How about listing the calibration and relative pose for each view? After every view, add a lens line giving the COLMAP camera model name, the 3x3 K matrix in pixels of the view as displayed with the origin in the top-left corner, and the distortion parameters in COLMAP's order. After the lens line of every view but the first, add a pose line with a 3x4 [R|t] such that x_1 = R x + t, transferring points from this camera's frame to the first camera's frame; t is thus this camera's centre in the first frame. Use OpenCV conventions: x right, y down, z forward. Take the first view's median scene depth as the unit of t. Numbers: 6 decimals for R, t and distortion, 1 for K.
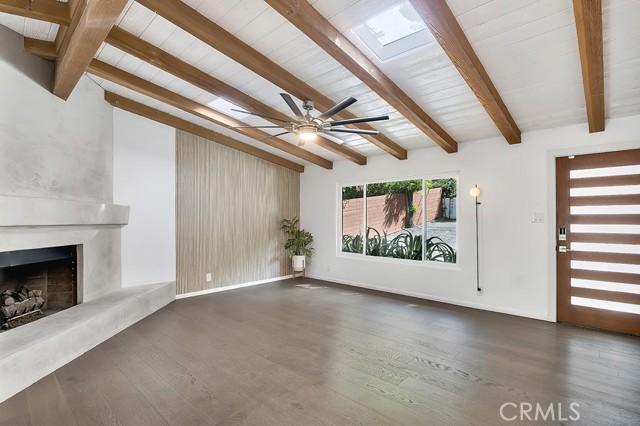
lens RADIAL K [[312.4, 0, 321.5], [0, 312.4, 212.2], [0, 0, 1]] dist [0.000016, 0.000453]
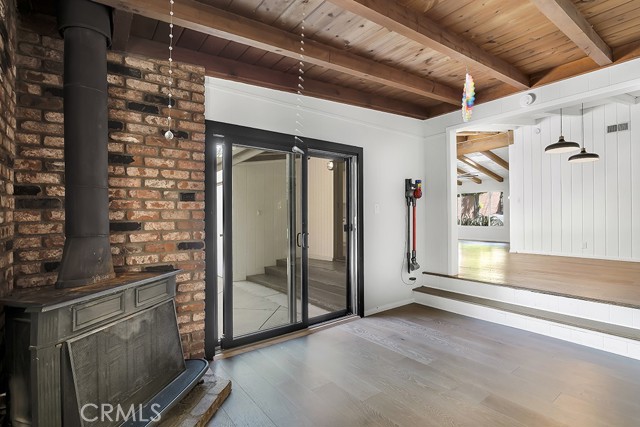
lens RADIAL K [[312.4, 0, 318.2], [0, 312.4, 212.4], [0, 0, 1]] dist [0.000016, 0.000453]
pose [[0.985416, -0.002210, -0.170148, -0.249714], [0.002521, 0.999996, 0.001616, 0.020615], [0.170144, -0.002022, 0.985417, -0.709445]]
